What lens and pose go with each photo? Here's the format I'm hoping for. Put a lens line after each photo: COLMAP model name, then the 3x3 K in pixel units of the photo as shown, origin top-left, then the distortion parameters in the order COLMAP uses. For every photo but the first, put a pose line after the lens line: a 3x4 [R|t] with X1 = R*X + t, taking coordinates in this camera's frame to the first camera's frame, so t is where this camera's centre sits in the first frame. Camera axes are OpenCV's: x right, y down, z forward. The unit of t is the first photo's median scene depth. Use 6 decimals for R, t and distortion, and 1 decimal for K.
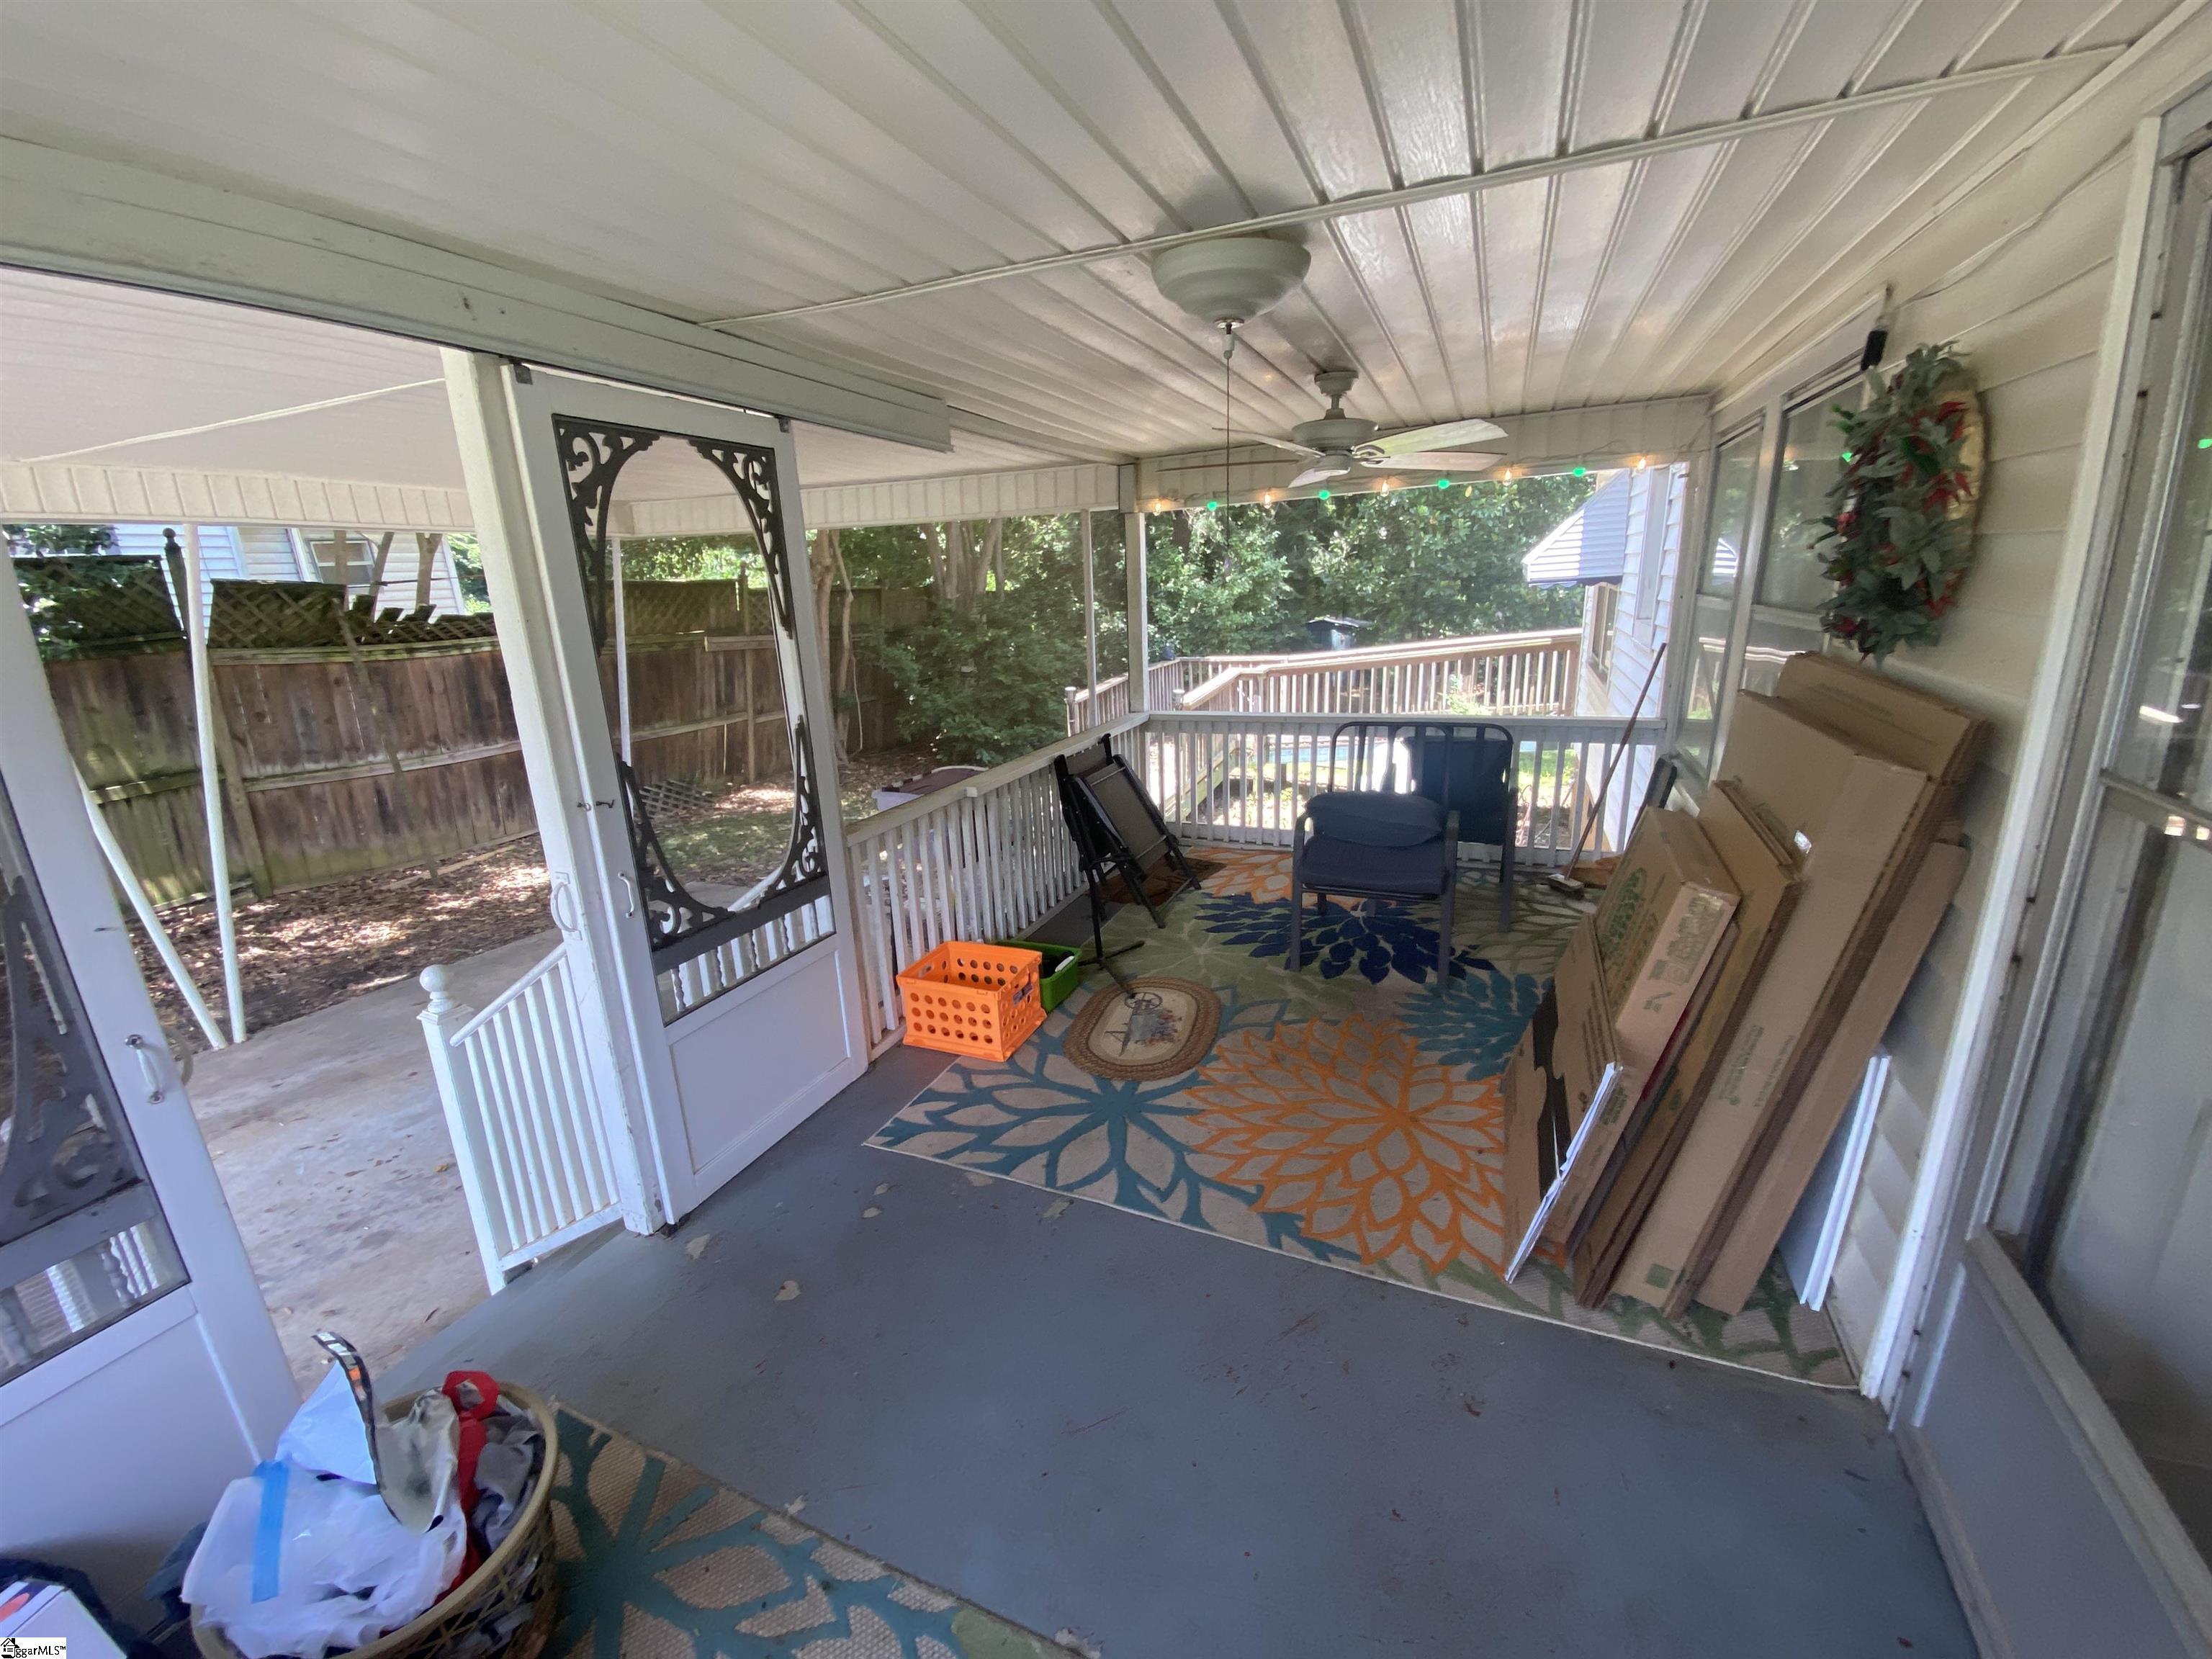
lens RADIAL K [[903.2, 0, 1104.0], [0, 903.2, 834.9], [0, 0, 1]] dist [-0.001655, 0.000001]
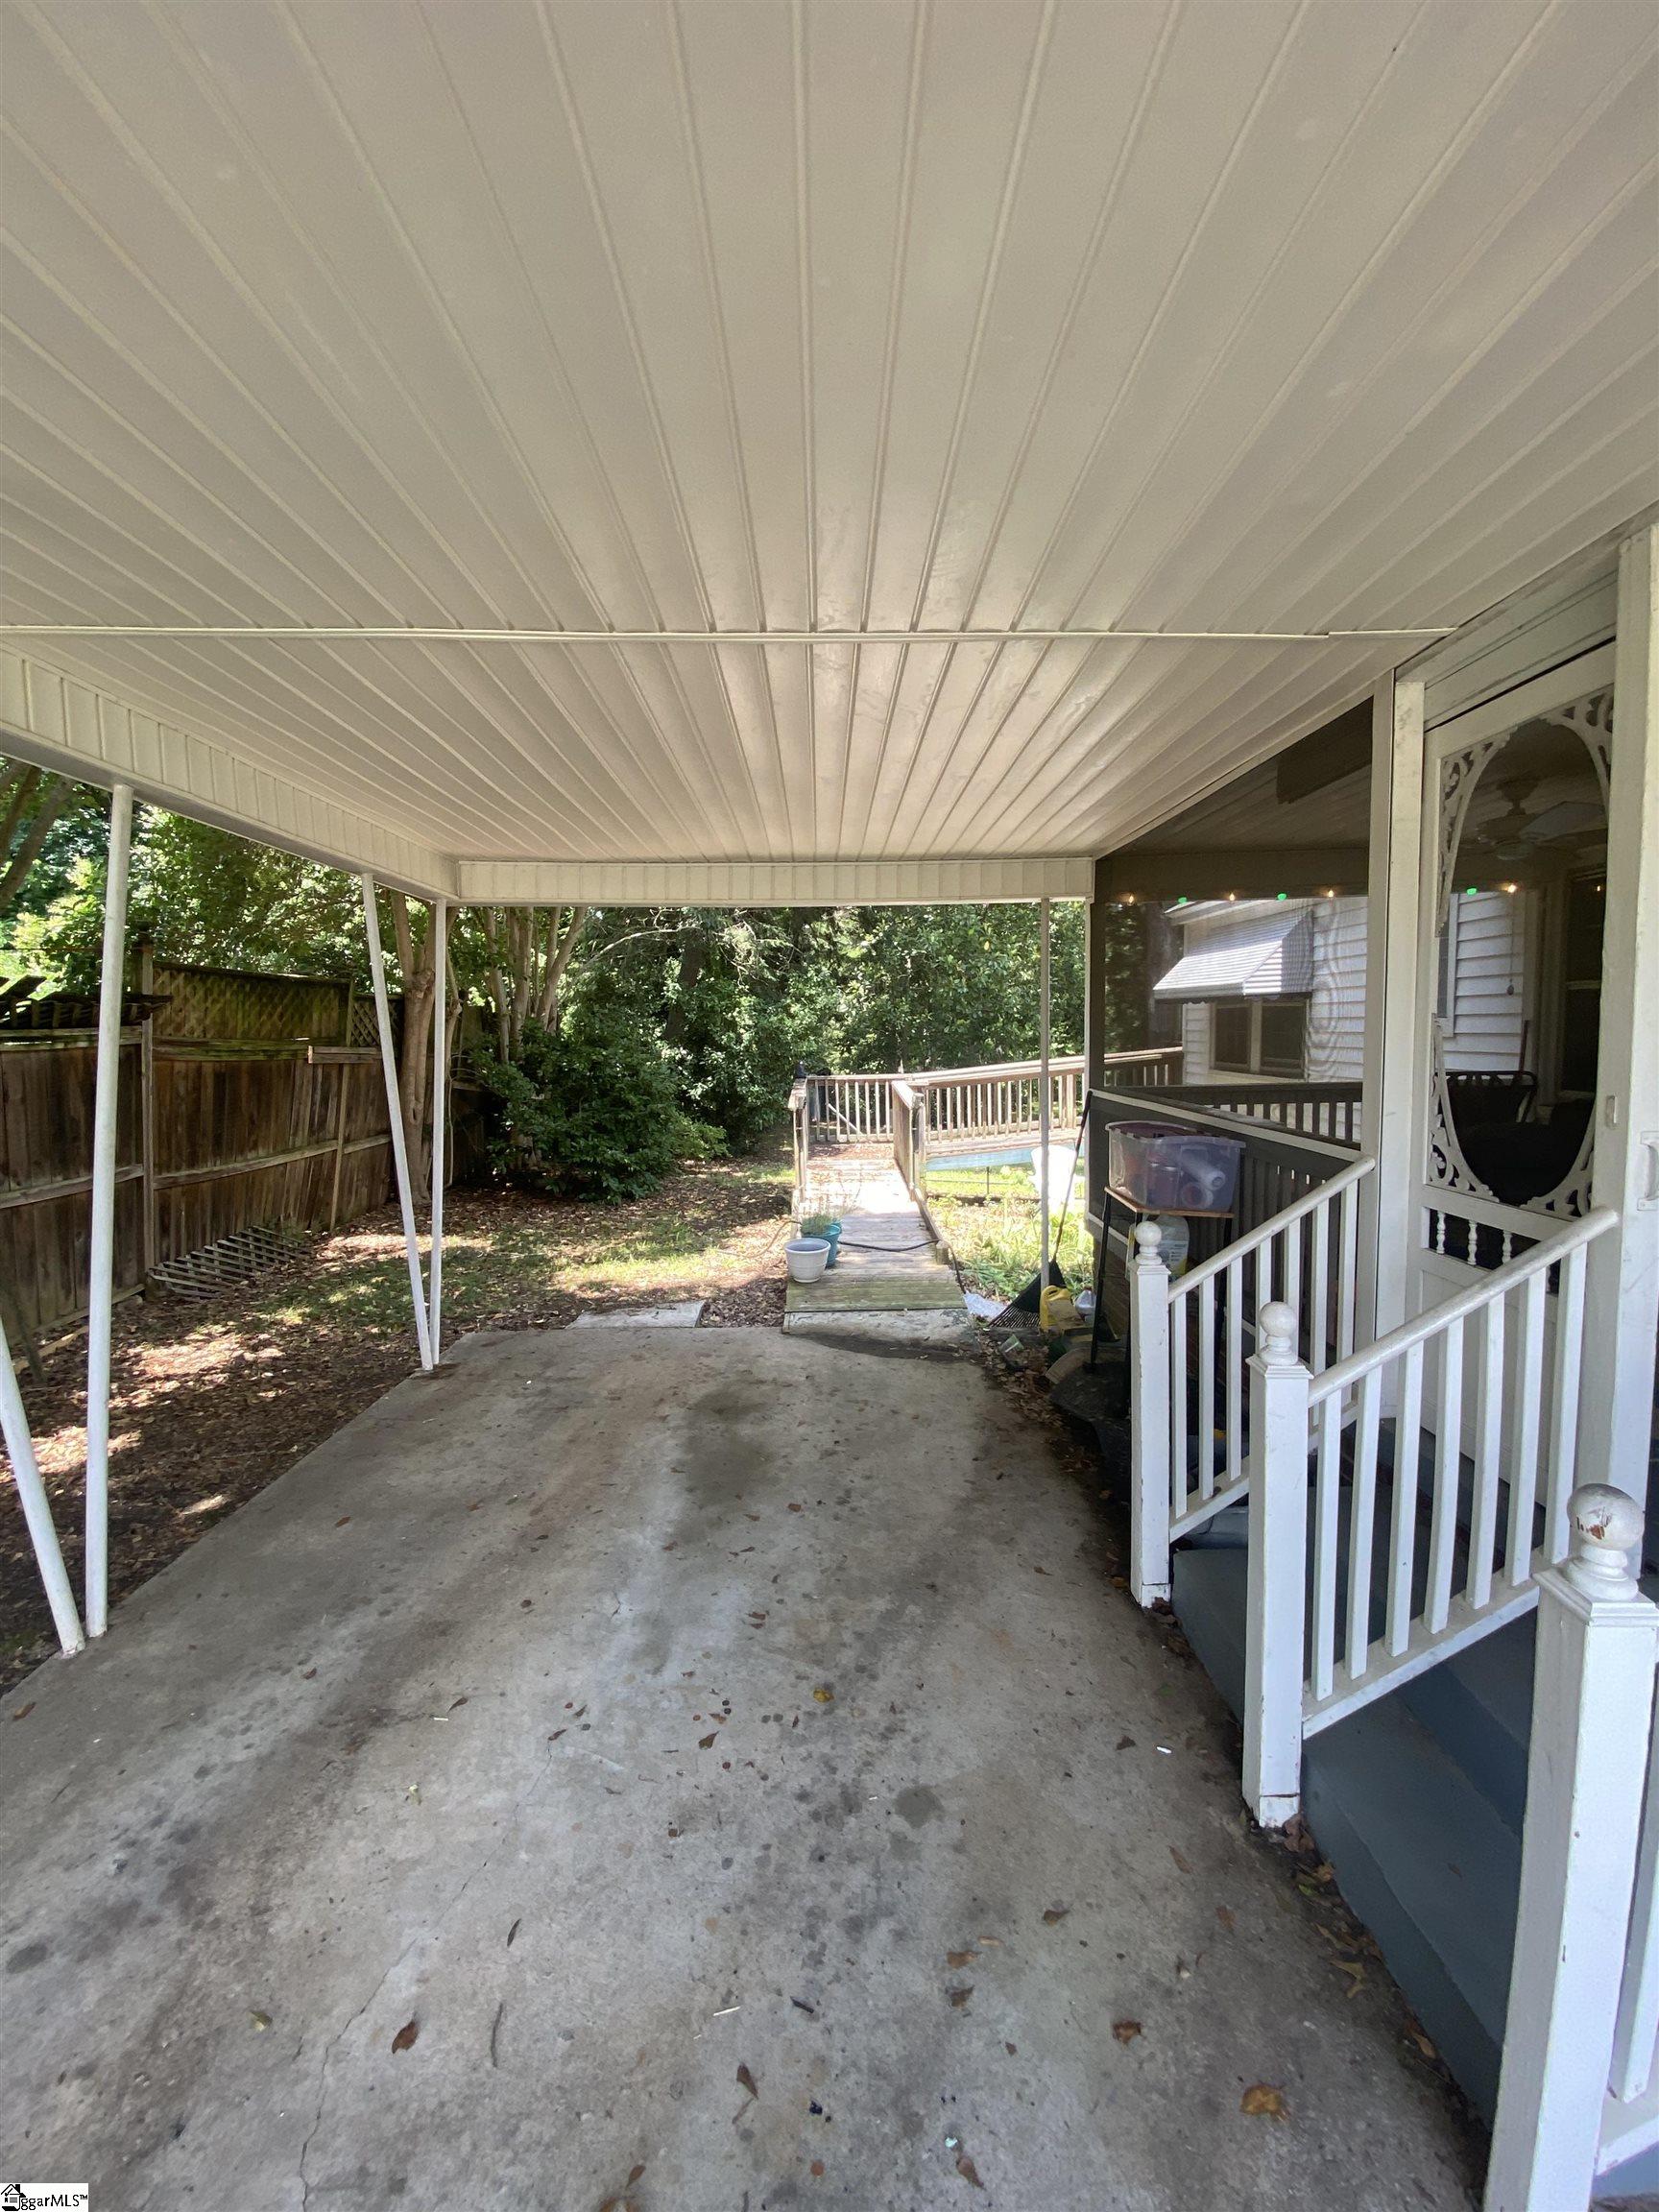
lens RADIAL K [[903.2, 0, 827.9], [0, 903.2, 1104.1], [0, 0, 1]] dist [-0.001655, 0.000001]
pose [[0.914826, -0.011227, 0.403691, -0.426467], [0.091651, 0.979303, -0.180461, 0.024213], [-0.393310, 0.202089, 0.896921, 0.129226]]
